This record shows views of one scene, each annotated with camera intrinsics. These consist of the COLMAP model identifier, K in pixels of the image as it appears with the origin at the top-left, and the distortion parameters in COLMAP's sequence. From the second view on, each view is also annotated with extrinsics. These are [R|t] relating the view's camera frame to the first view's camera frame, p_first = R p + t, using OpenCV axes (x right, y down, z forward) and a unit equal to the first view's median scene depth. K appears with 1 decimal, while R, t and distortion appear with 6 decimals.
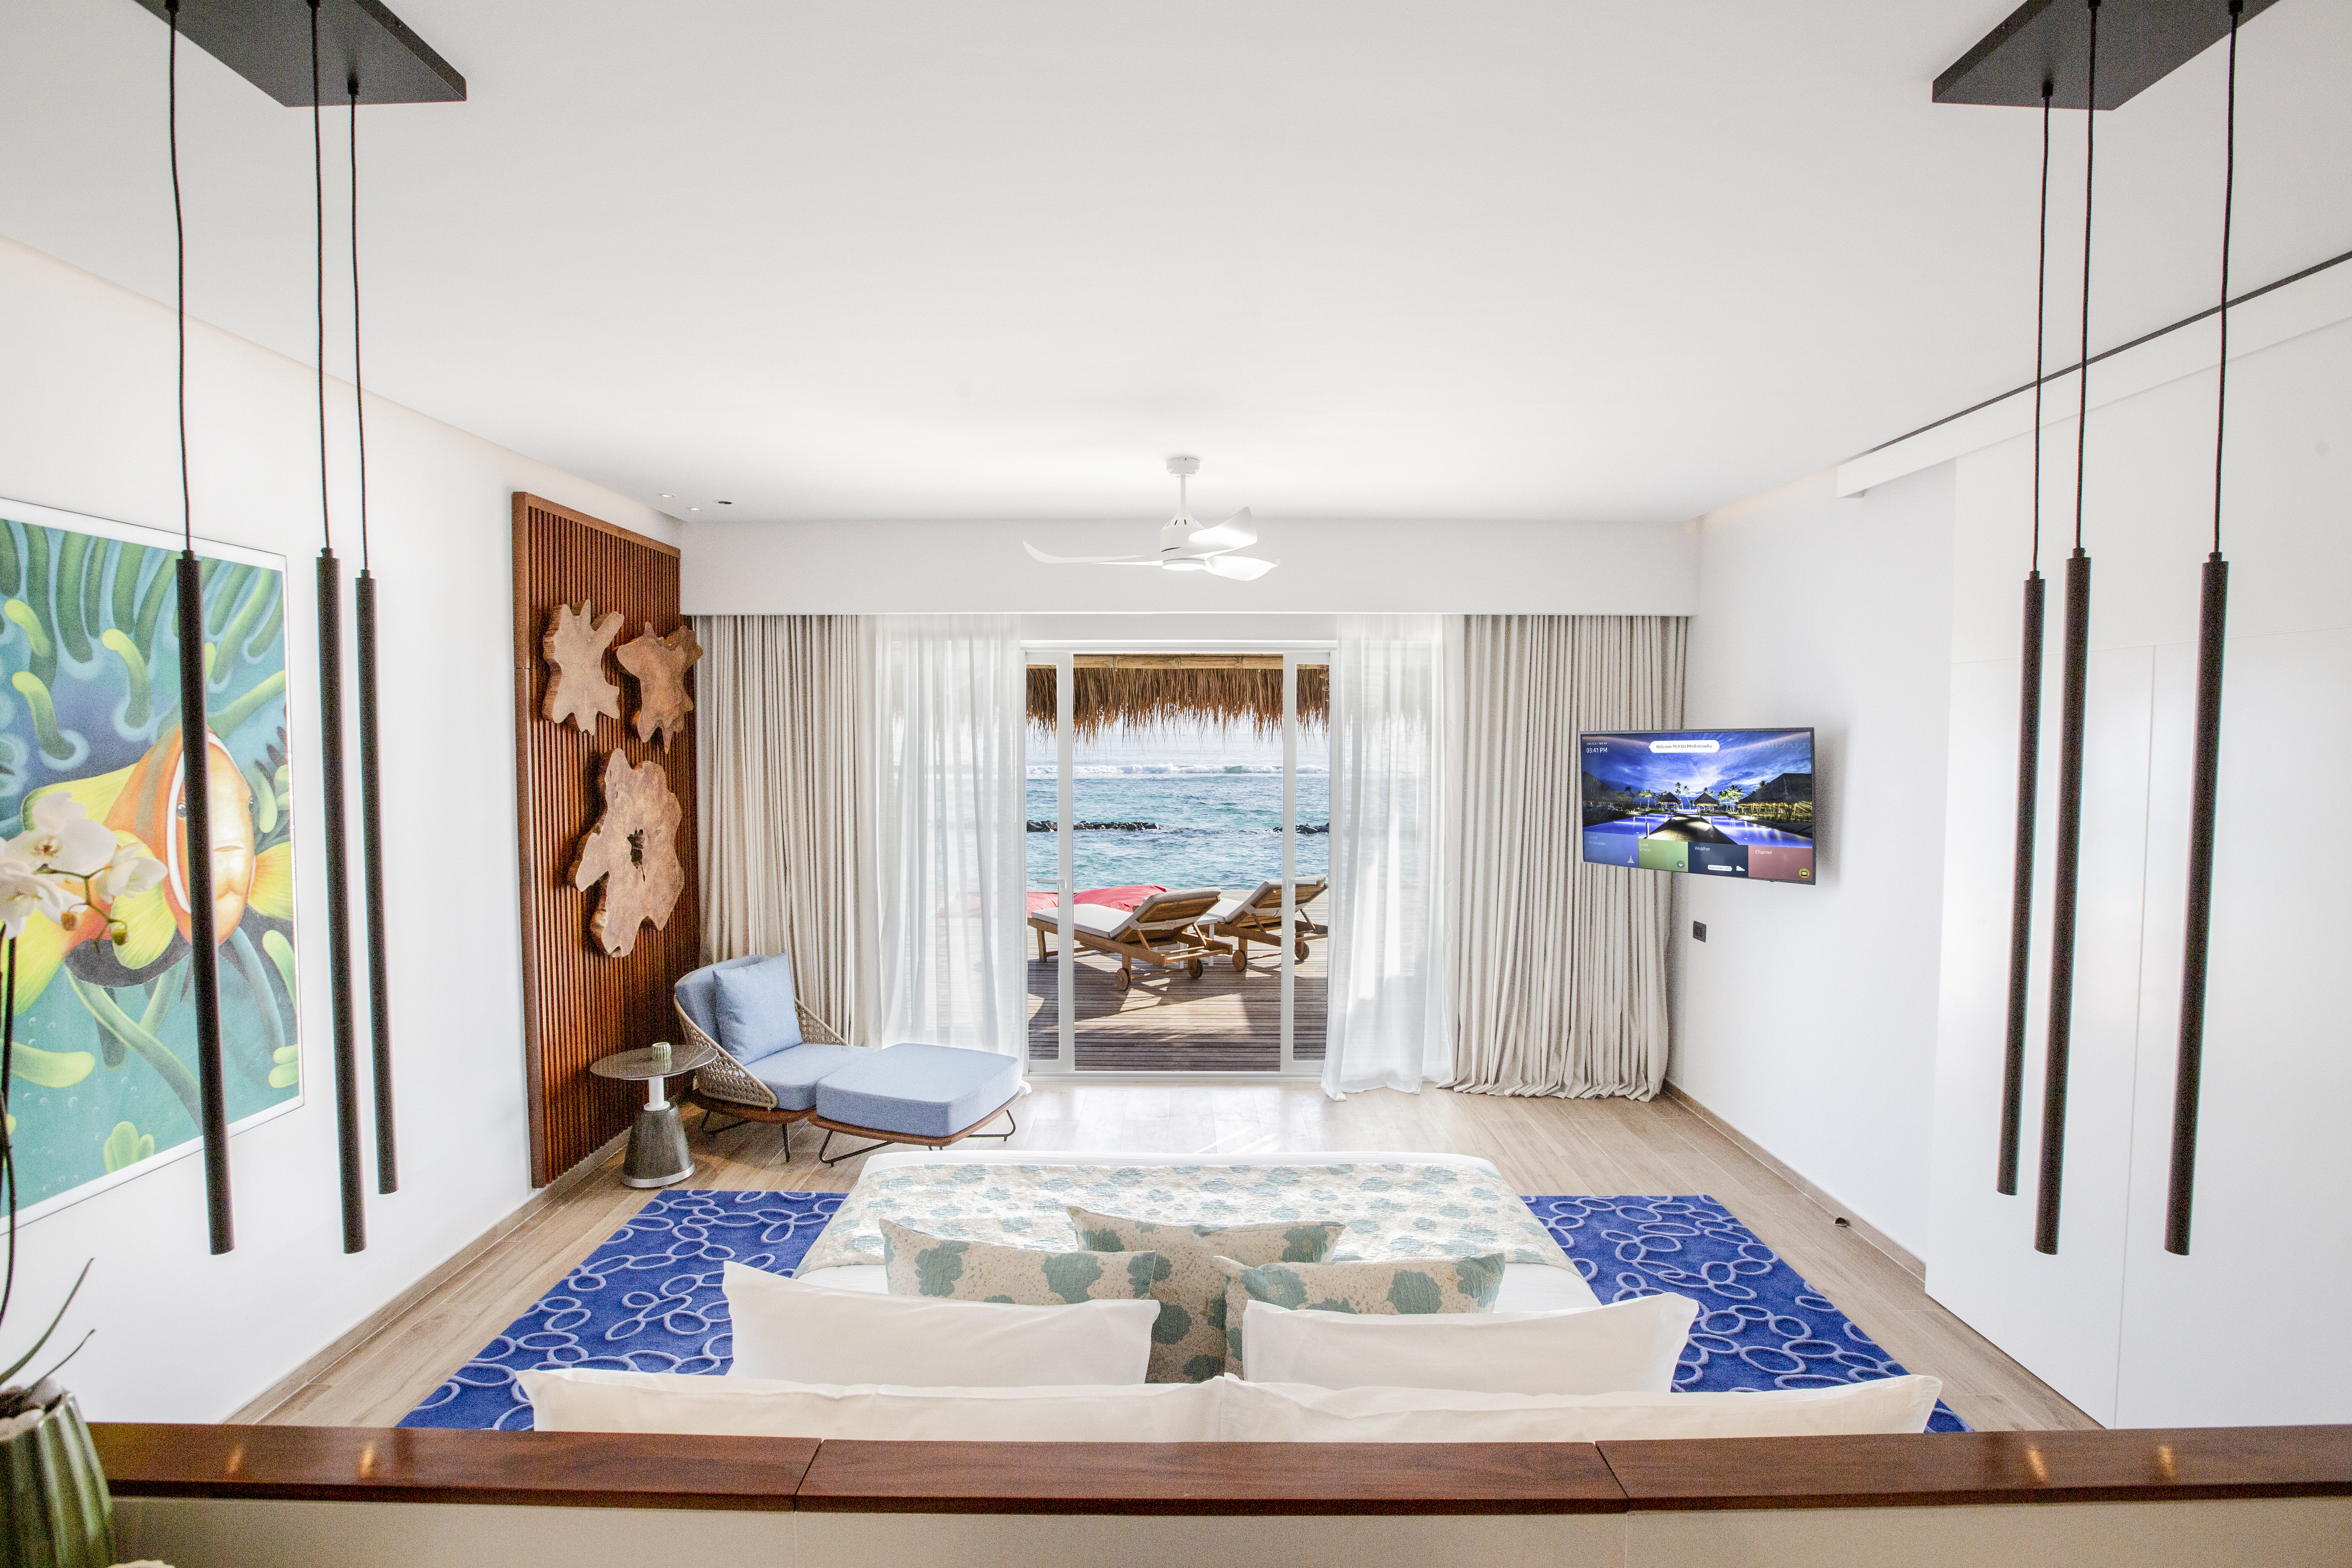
lens RADIAL K [[1071.7, 0, 1176.0], [0, 1071.7, 784.0], [0, 0, 1]] dist [-0.060815, 0.025803]
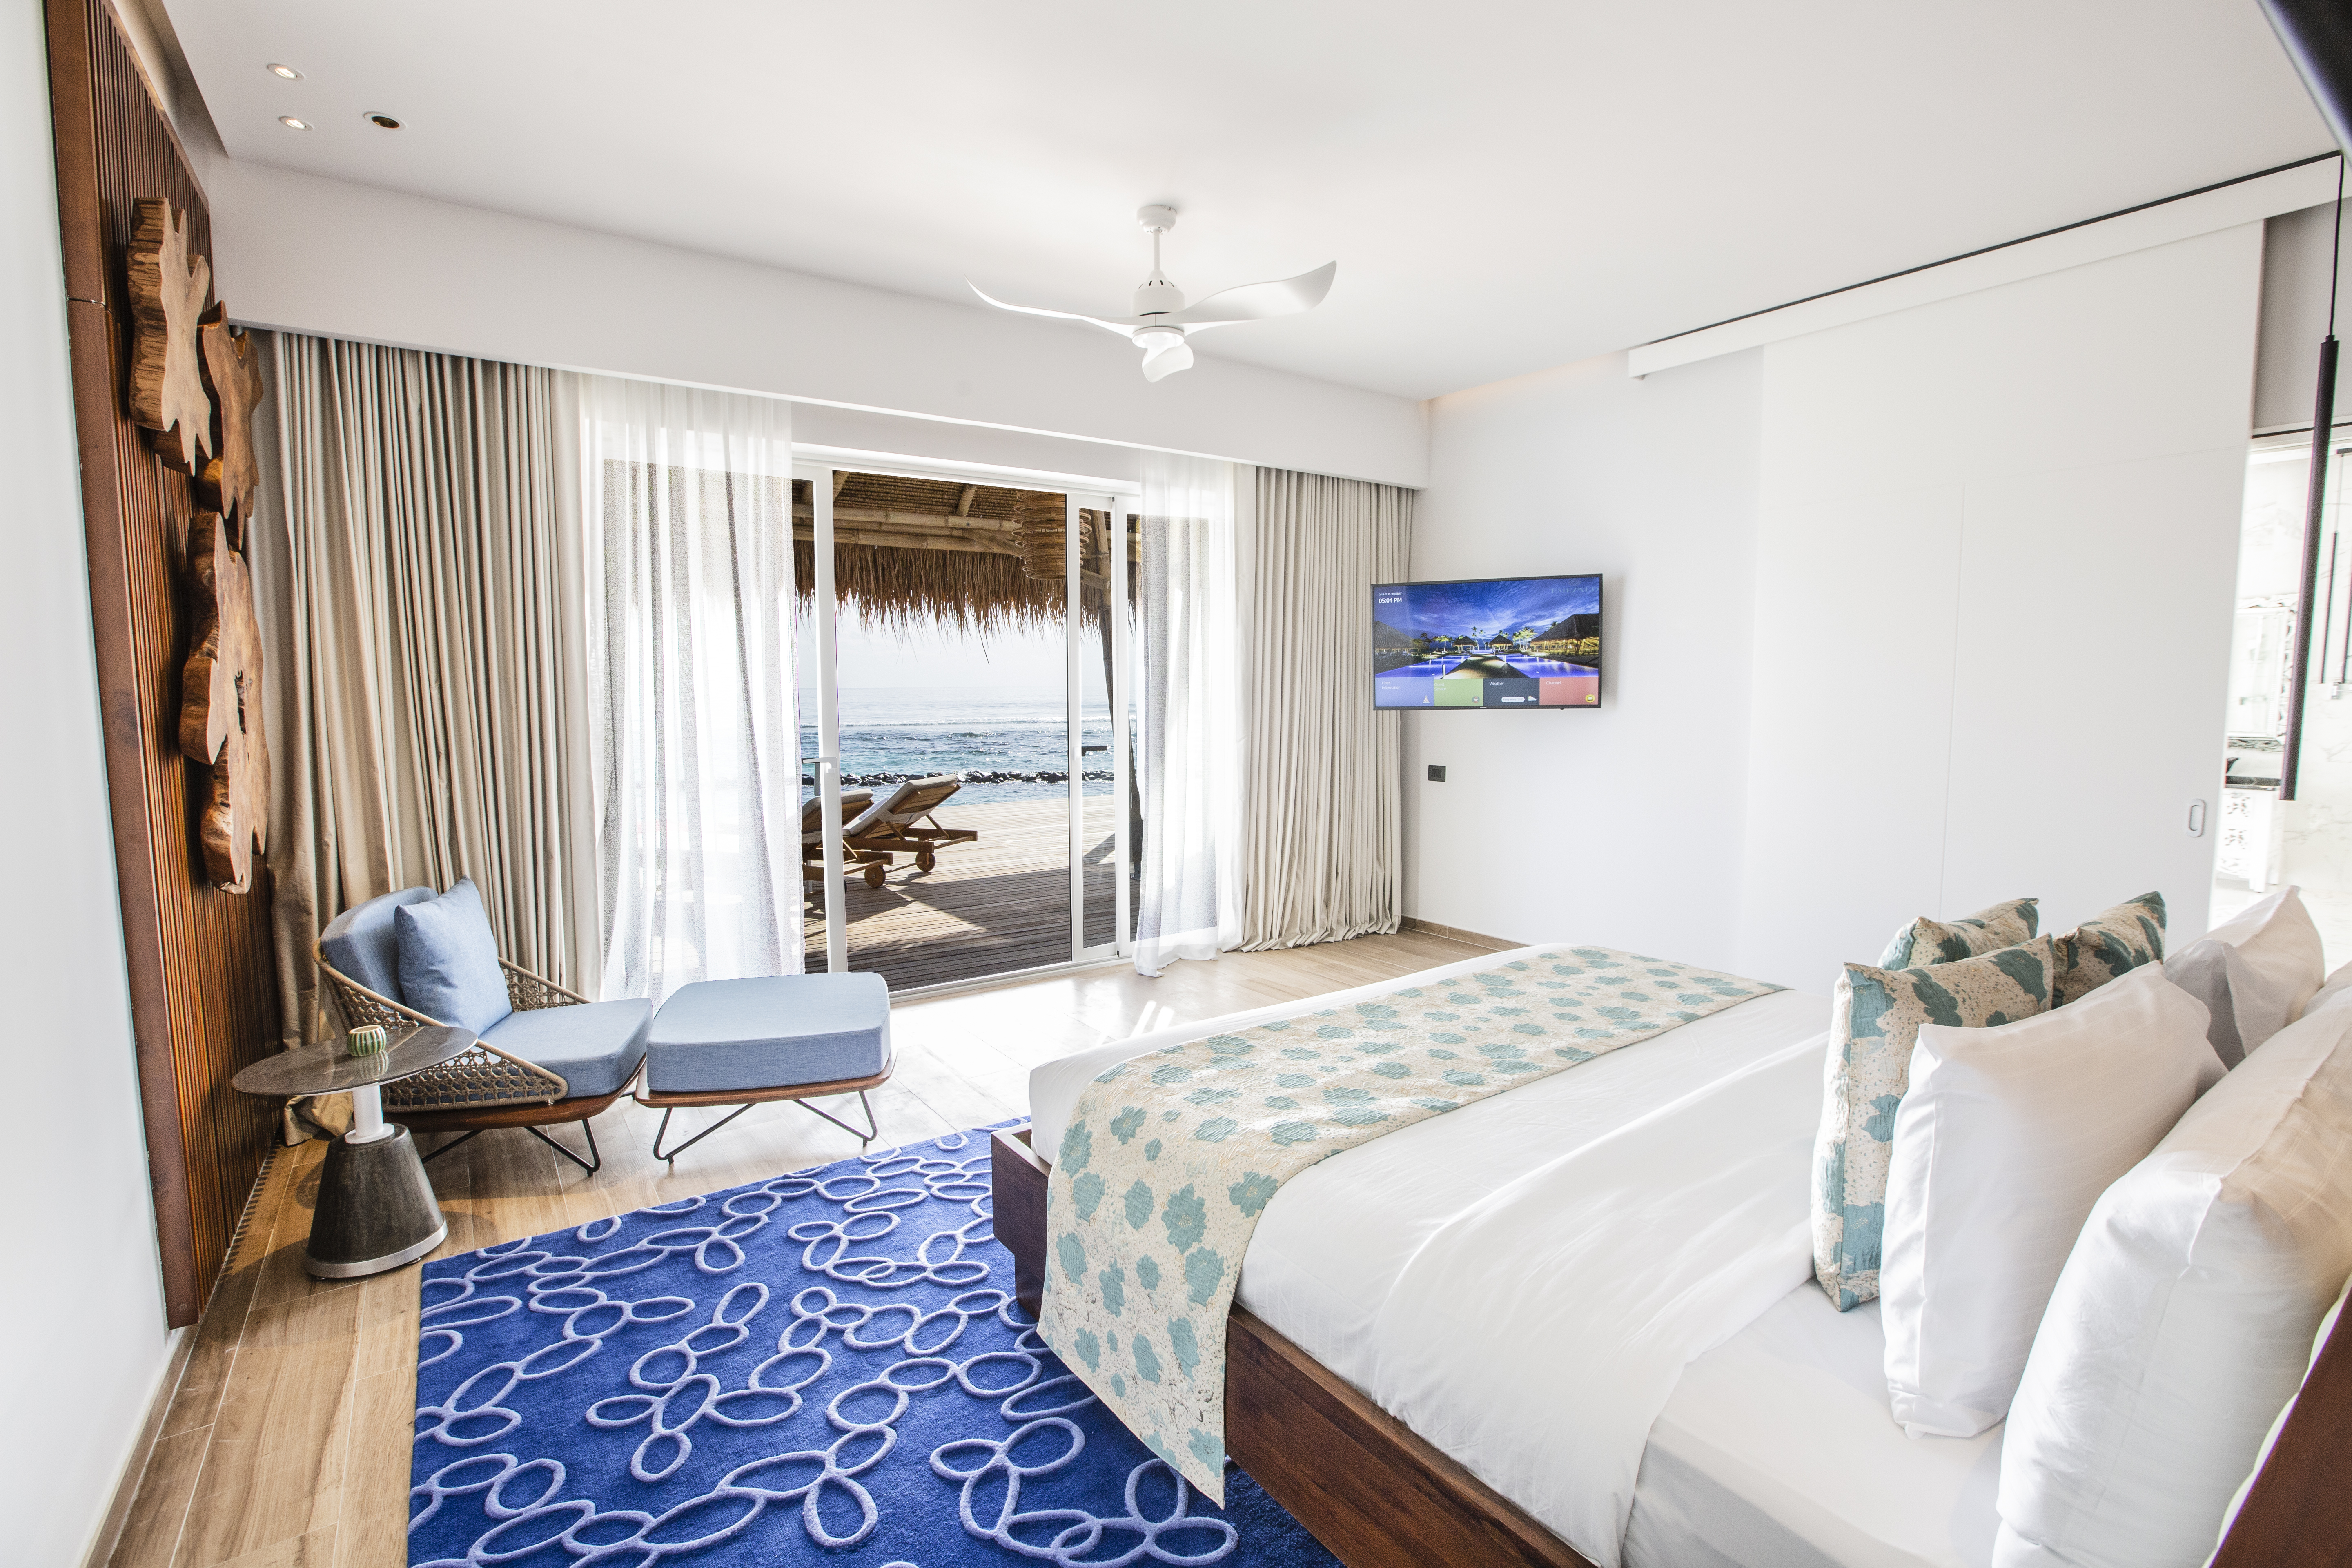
lens RADIAL K [[1071.7, 0, 1176.0], [0, 1071.7, 784.0], [0, 0, 1]] dist [-0.060815, 0.025803]
pose [[0.820409, -0.058829, 0.568742, -0.440995], [0.033155, 0.997914, 0.055396, 0.094390], [-0.570815, -0.026591, 0.820648, 0.274453]]
